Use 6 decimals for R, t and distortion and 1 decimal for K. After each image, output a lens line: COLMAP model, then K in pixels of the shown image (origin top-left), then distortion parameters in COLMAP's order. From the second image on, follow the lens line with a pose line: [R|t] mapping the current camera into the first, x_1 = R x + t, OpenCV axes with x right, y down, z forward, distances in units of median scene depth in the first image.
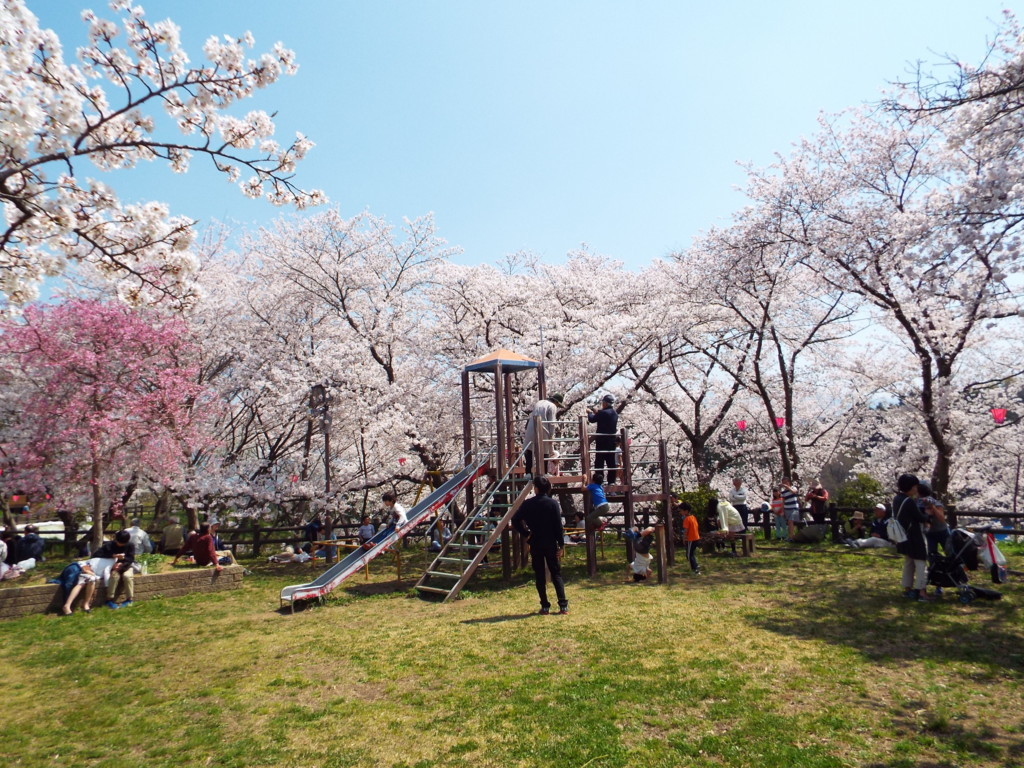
lens RADIAL K [[735.6, 0, 510.7], [0, 735.6, 396.5], [0, 0, 1]] dist [0.000184, -0.000085]
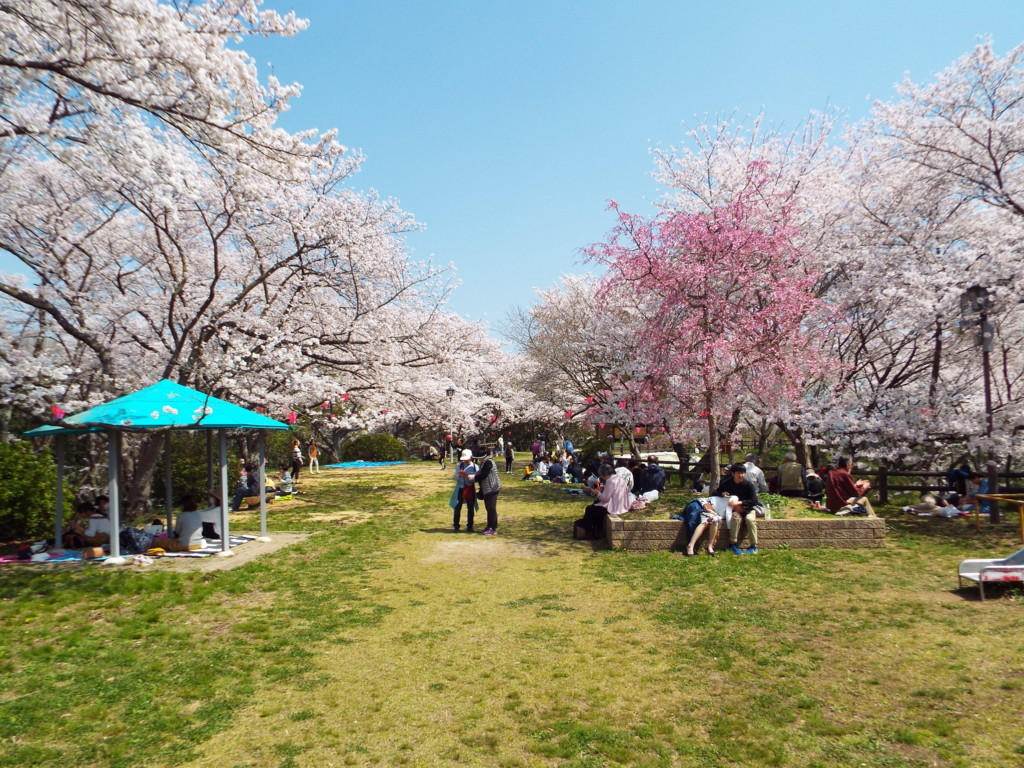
lens RADIAL K [[735.6, 0, 510.7], [0, 735.6, 396.5], [0, 0, 1]] dist [0.000184, -0.000085]
pose [[0.724702, -0.009083, -0.689003, -0.116392], [0.067482, 0.996042, 0.057848, 0.027157], [0.685750, -0.088418, 0.722447, 0.174669]]
